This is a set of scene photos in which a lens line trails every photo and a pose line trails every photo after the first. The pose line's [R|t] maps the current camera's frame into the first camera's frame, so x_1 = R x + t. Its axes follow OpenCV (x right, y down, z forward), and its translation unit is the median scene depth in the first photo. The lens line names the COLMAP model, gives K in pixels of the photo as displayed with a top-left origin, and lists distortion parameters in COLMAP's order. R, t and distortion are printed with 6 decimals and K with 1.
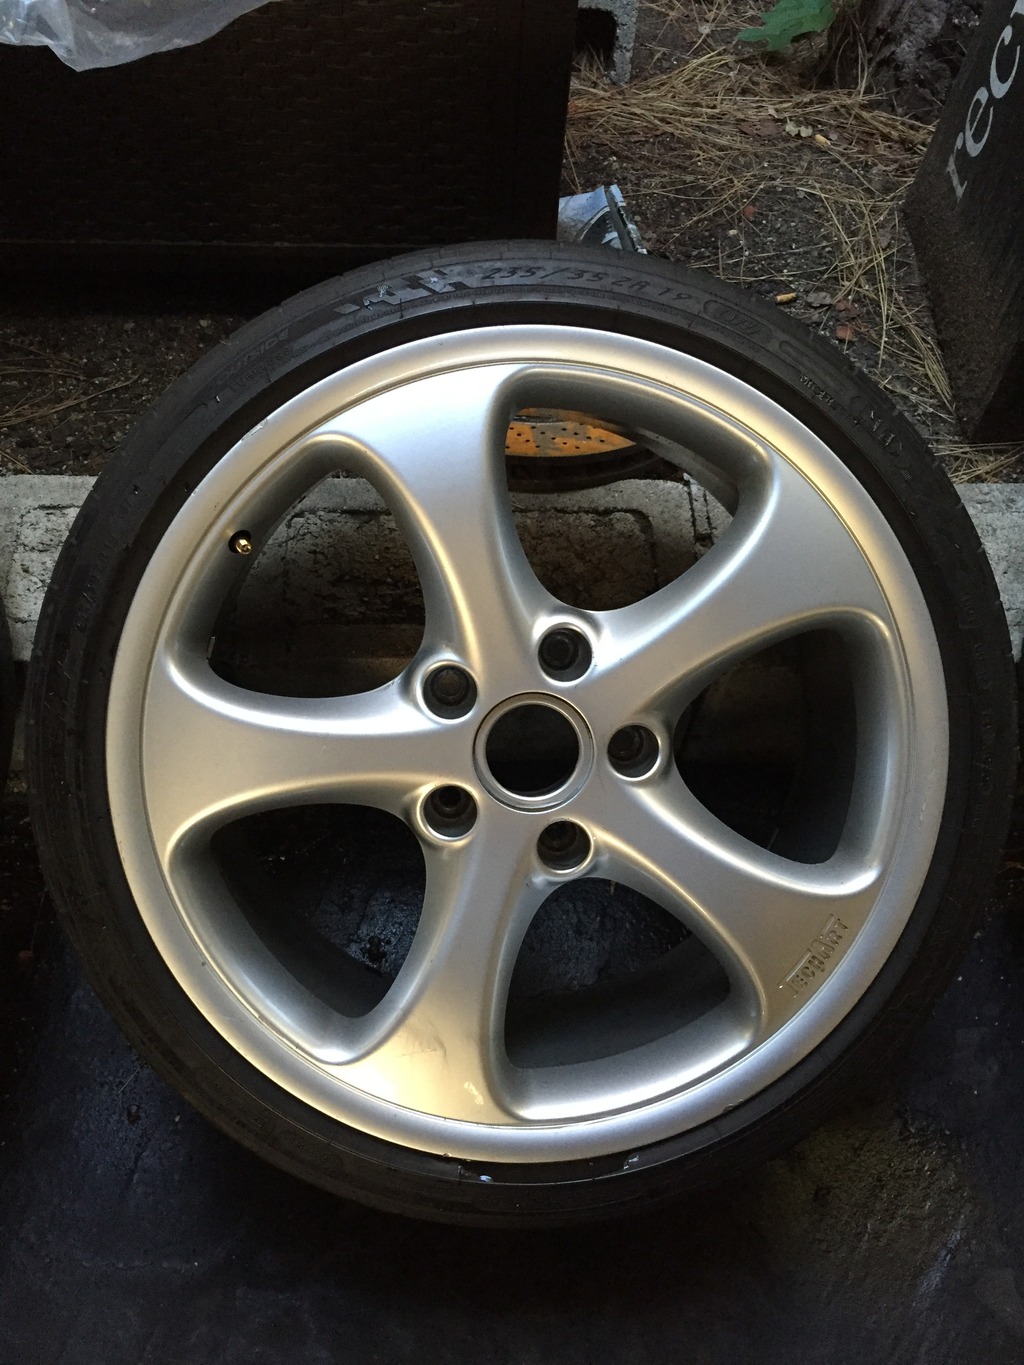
lens RADIAL K [[1135.8, 0, 512.0], [0, 1135.8, 682.5], [0, 0, 1]] dist [0.070721, -0.113169]
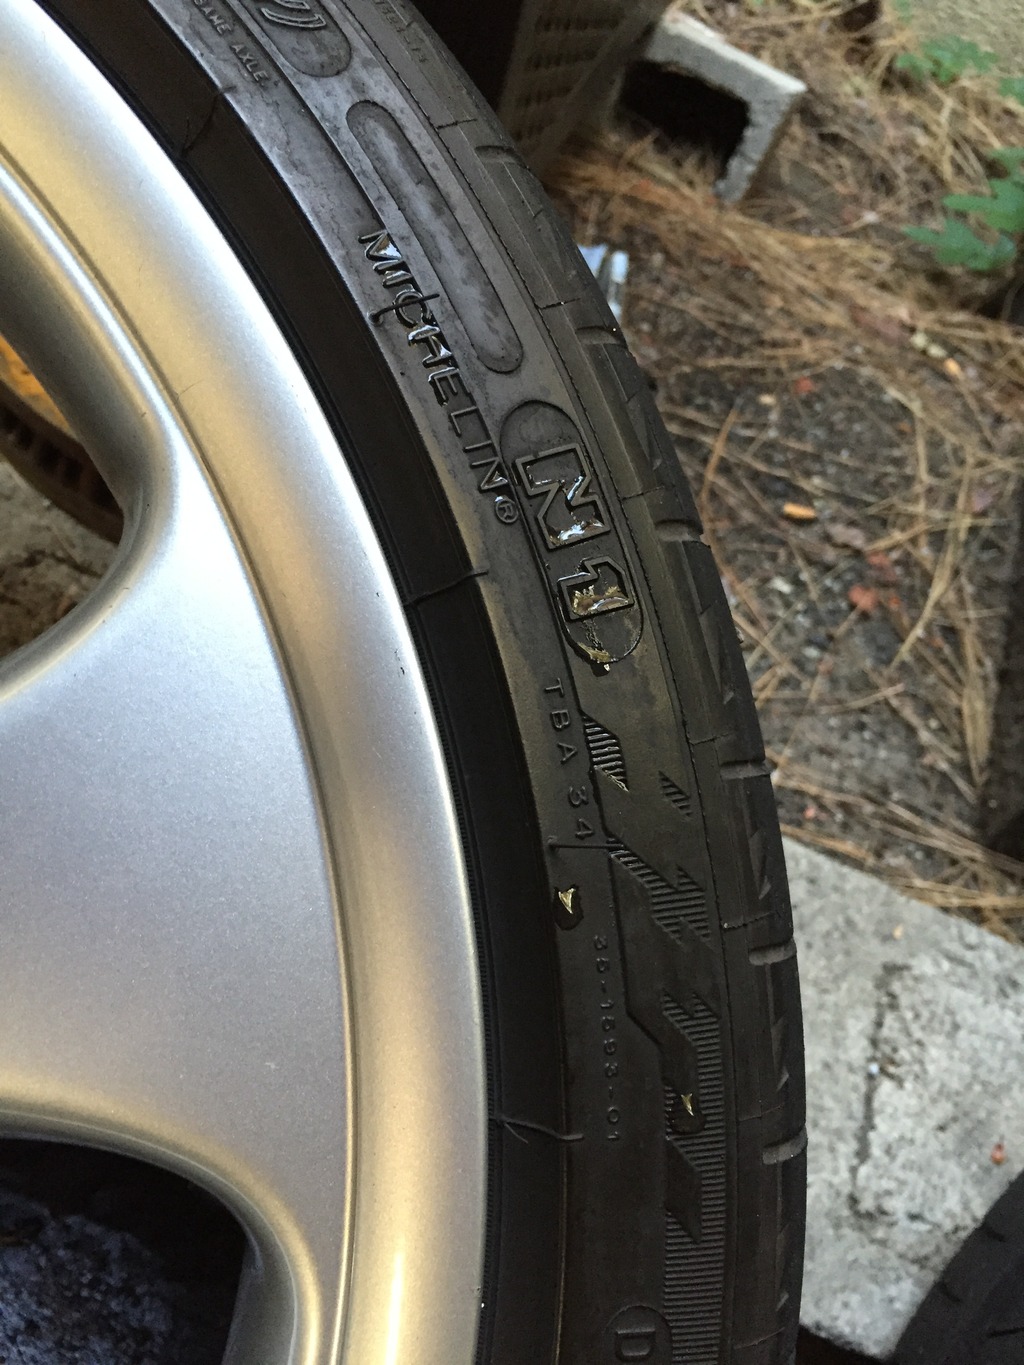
lens RADIAL K [[1166.7, 0, 512.0], [0, 1166.7, 682.5], [0, 0, 1]] dist [0.064648, -0.115159]
pose [[0.904557, 0.421557, -0.063763, 0.186686], [-0.425989, 0.887453, -0.175955, -0.078583], [-0.017588, 0.186324, 0.982331, 0.413343]]
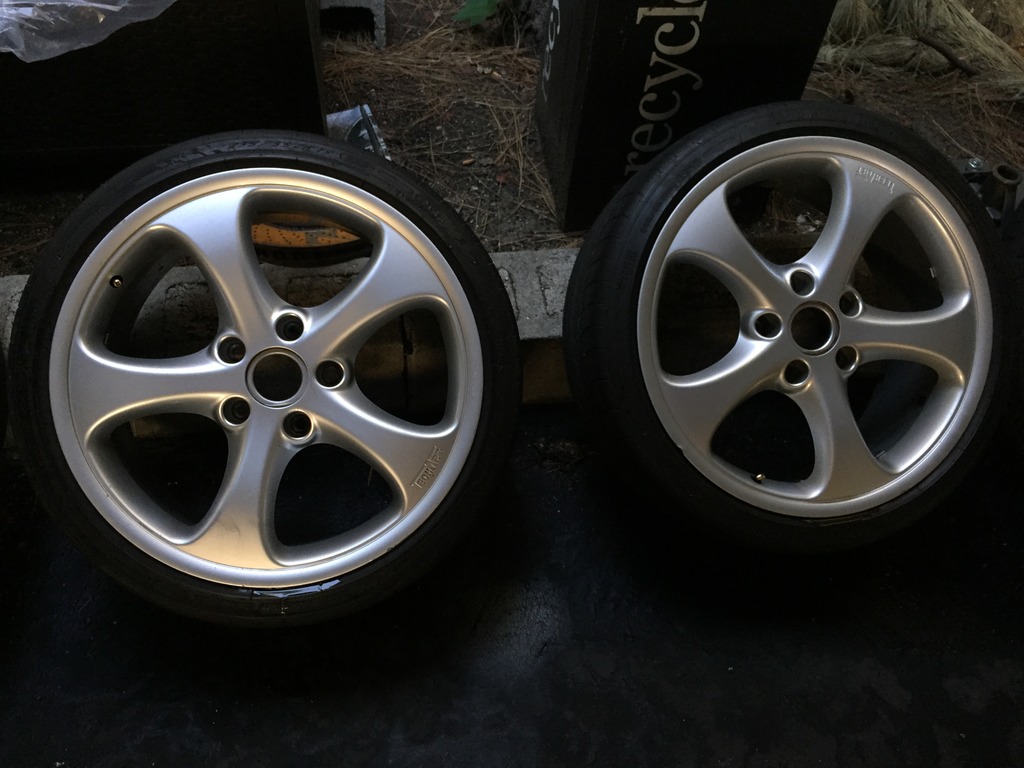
lens RADIAL K [[852.1, 0, 512.0], [0, 852.1, 384.0], [0, 0, 1]] dist [0.070721, -0.113169]
pose [[0.992694, -0.078277, 0.091822, 0.166158], [0.086977, 0.991677, -0.094925, 0.144376], [-0.083627, 0.102218, 0.991241, -0.298610]]
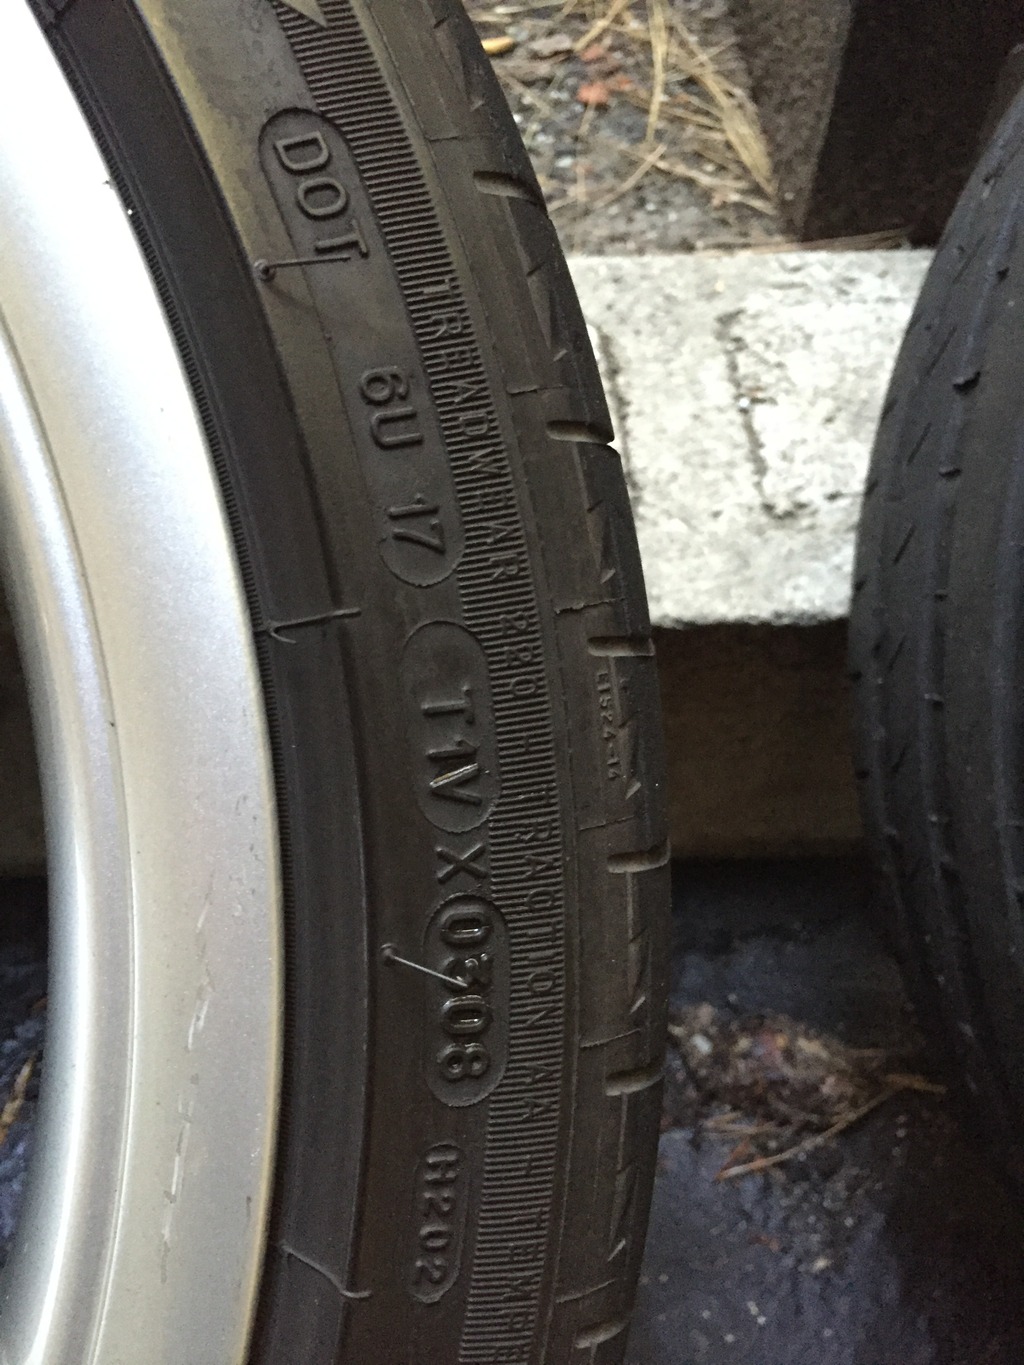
lens RADIAL K [[1166.7, 0, 512.0], [0, 1166.7, 682.5], [0, 0, 1]] dist [0.064648, -0.115159]
pose [[0.999349, -0.034731, 0.009813, 0.242485], [0.035267, 0.997509, -0.061089, 0.020713], [-0.007667, 0.061396, 0.998084, 0.452157]]
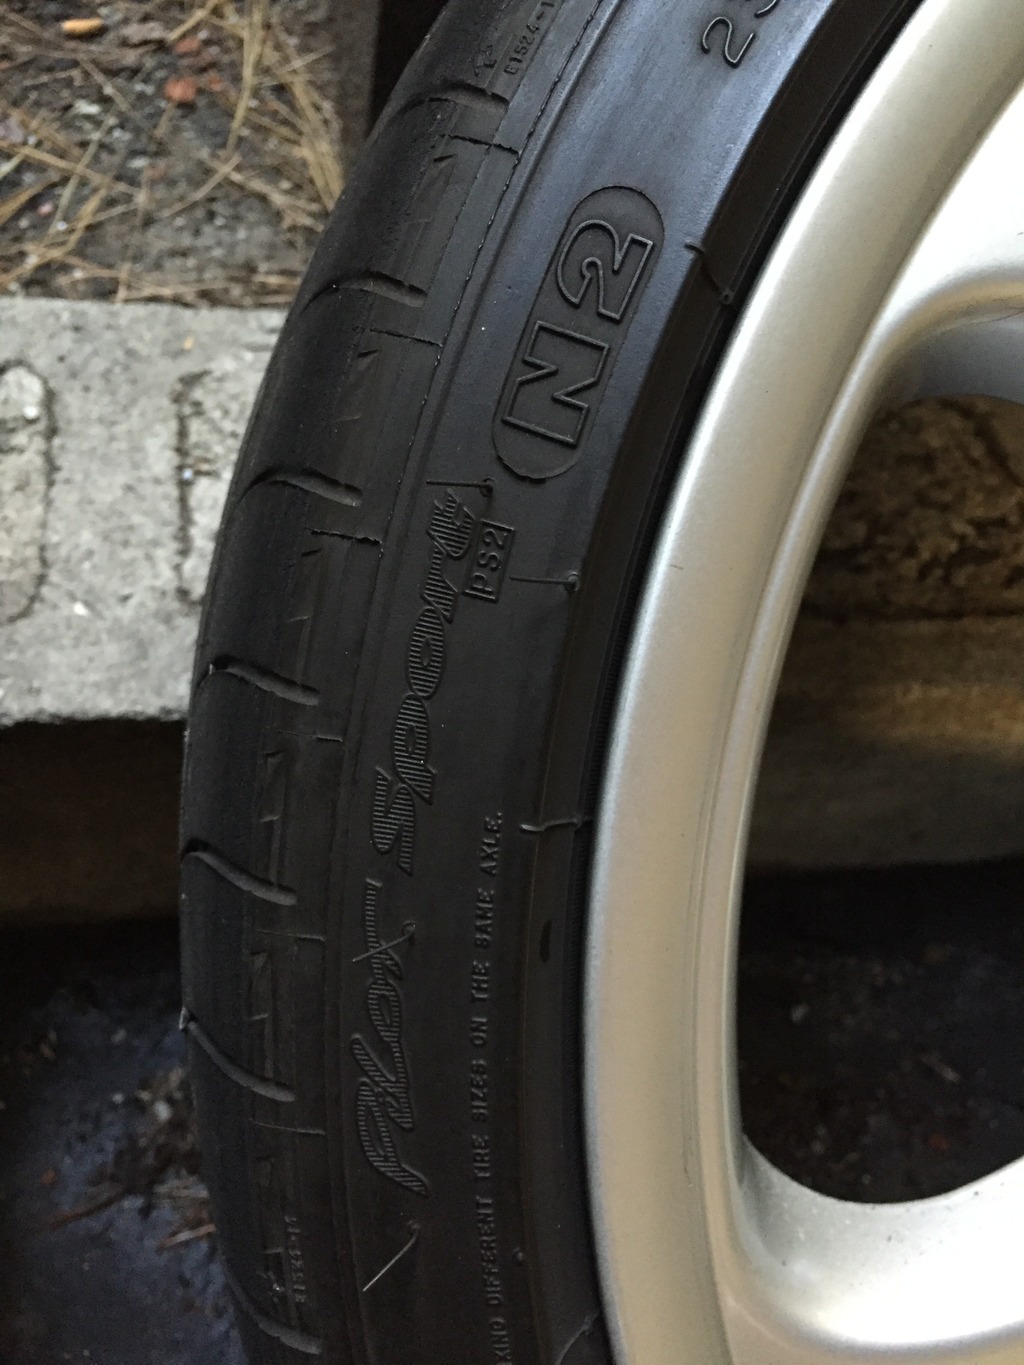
lens RADIAL K [[1166.7, 0, 512.0], [0, 1166.7, 682.5], [0, 0, 1]] dist [0.064648, -0.115159]
pose [[0.983328, -0.015186, 0.181206, 0.351315], [0.017369, 0.999794, -0.010464, -0.016710], [-0.181010, 0.013437, 0.983390, 0.442998]]
